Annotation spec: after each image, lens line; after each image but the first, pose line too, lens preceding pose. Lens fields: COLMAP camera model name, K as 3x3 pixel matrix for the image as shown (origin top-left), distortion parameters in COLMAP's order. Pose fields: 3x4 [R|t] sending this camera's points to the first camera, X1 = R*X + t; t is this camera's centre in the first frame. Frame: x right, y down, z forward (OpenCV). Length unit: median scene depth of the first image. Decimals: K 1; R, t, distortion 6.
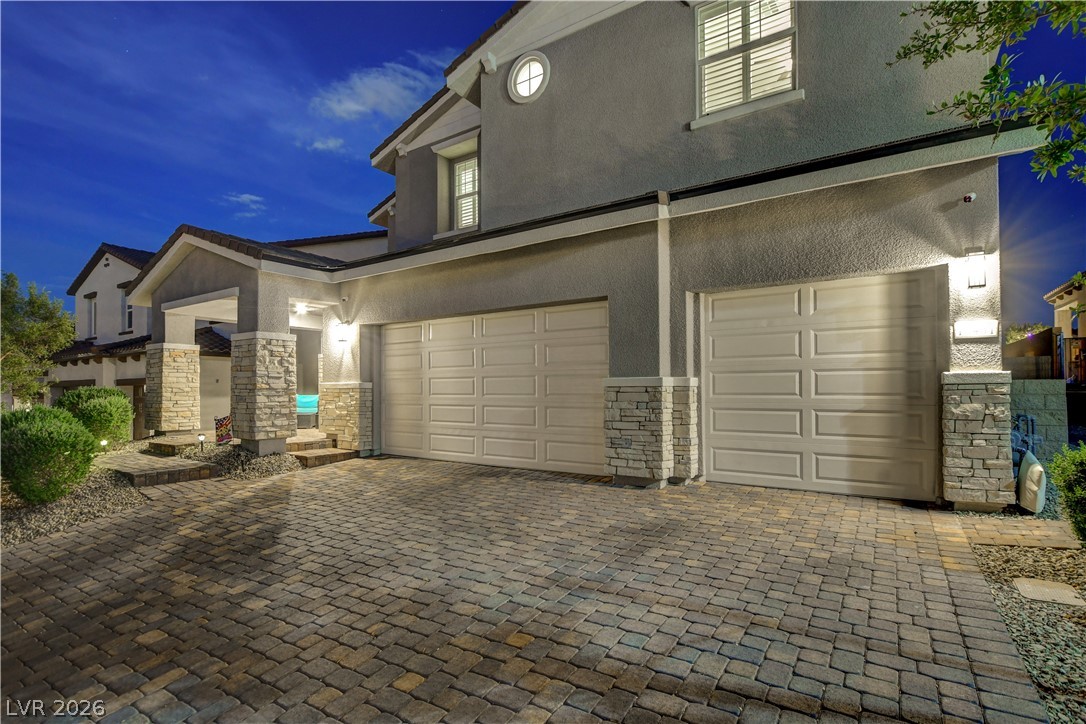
lens RADIAL K [[522.4, 0, 540.7], [0, 522.4, 368.9], [0, 0, 1]] dist [-0.003940, -0.000281]
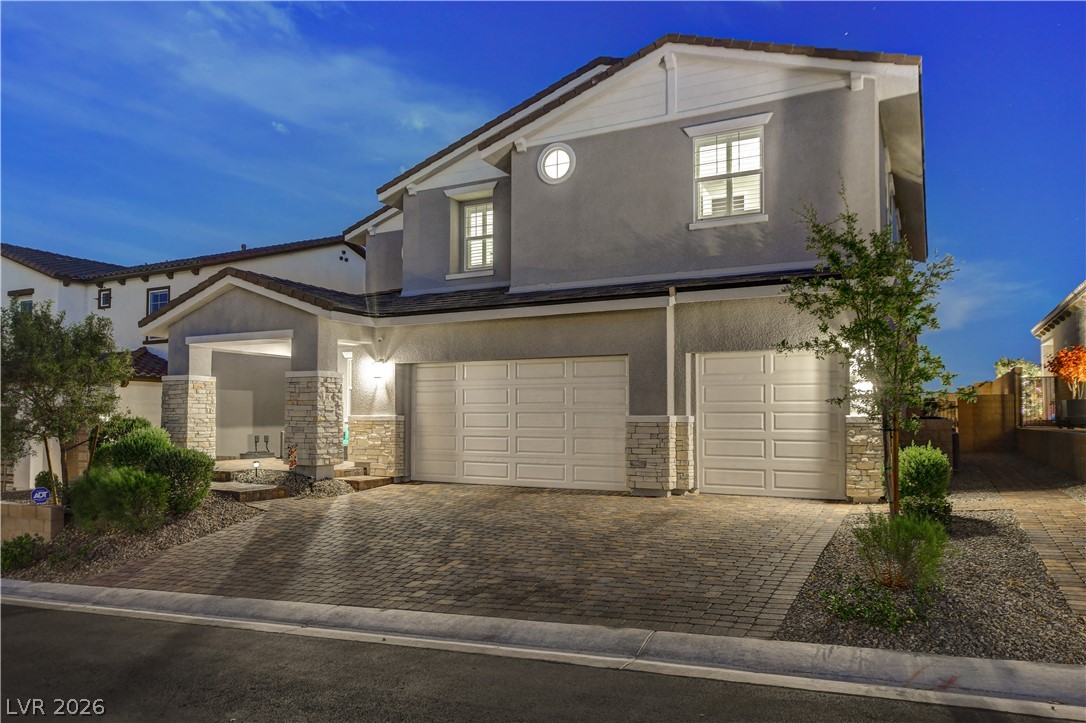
lens RADIAL K [[747.7, 0, 543.0], [0, 747.7, 361.5], [0, 0, 1]] dist [-0.001304, 0.000494]
pose [[0.993418, 0.017138, 0.113254, -0.268571], [-0.012693, 0.999125, -0.039852, -0.036793], [-0.113838, 0.038152, 0.992766, -0.768332]]
